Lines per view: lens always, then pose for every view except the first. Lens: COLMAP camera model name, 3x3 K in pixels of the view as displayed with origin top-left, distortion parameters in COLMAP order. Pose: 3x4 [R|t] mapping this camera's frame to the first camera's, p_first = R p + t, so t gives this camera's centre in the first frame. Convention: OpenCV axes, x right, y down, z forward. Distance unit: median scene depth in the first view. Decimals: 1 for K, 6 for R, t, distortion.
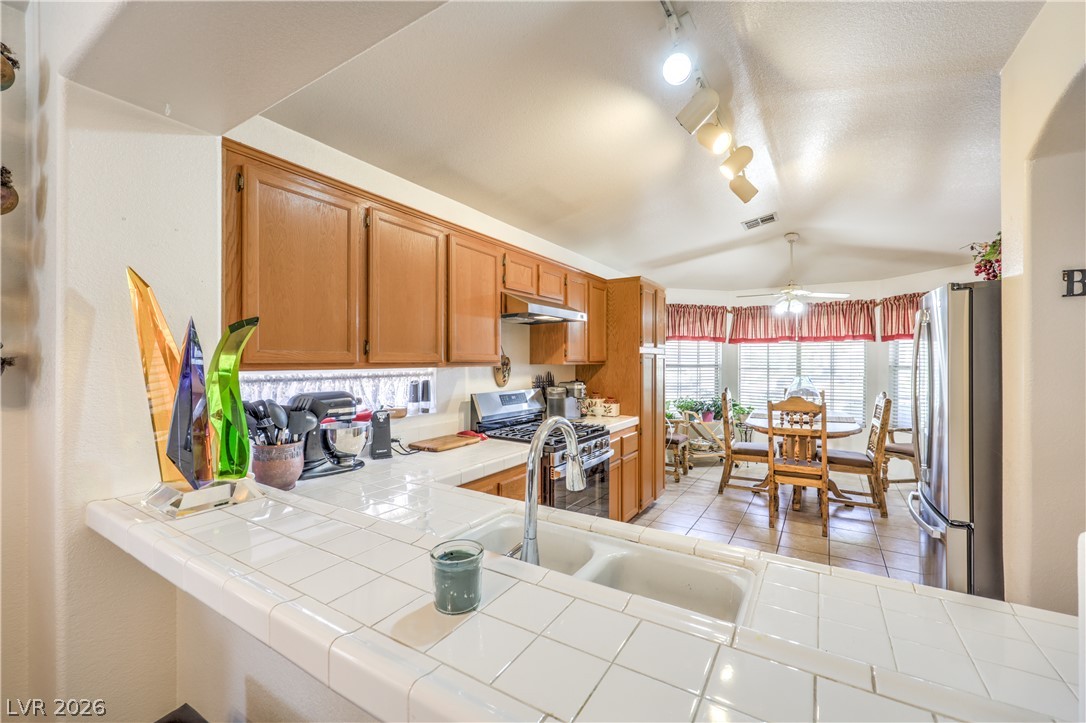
lens RADIAL K [[439.4, 0, 546.4], [0, 439.4, 359.7], [0, 0, 1]] dist [-0.000815, -0.000011]
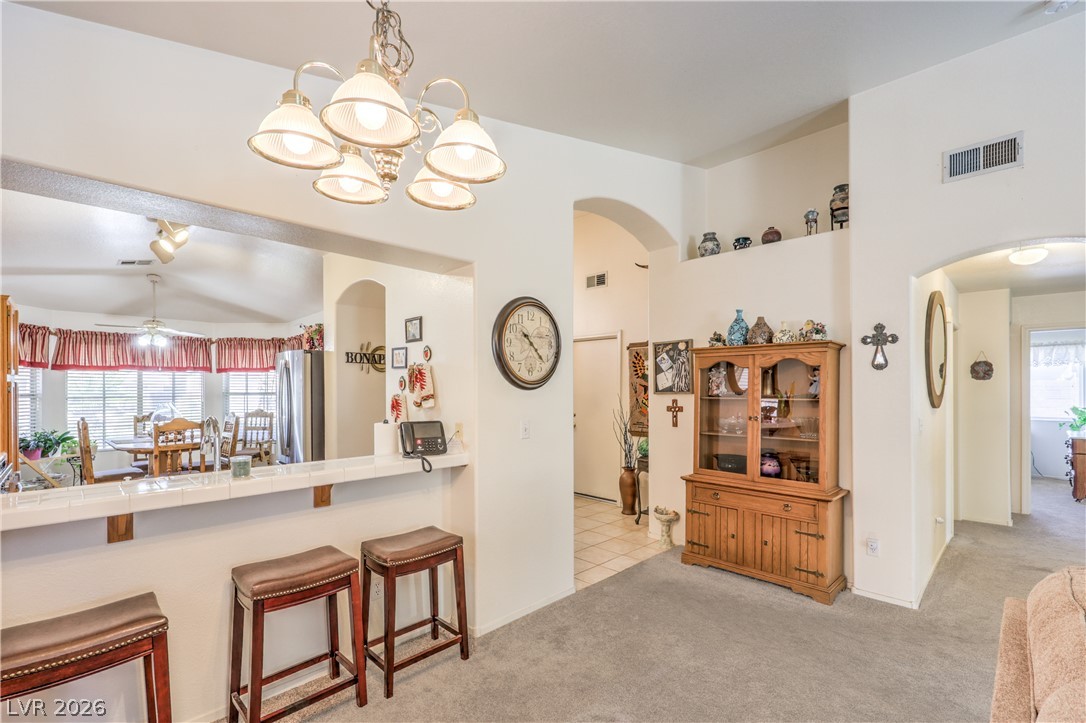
lens RADIAL K [[481.8, 0, 540.9], [0, 481.8, 389.0], [0, 0, 1]] dist [-0.001367, -0.000164]
pose [[0.228227, -0.005718, 0.973591, -0.497179], [0.002605, 0.999983, 0.005263, -0.001683], [-0.973605, 0.001335, 0.228238, -0.283888]]
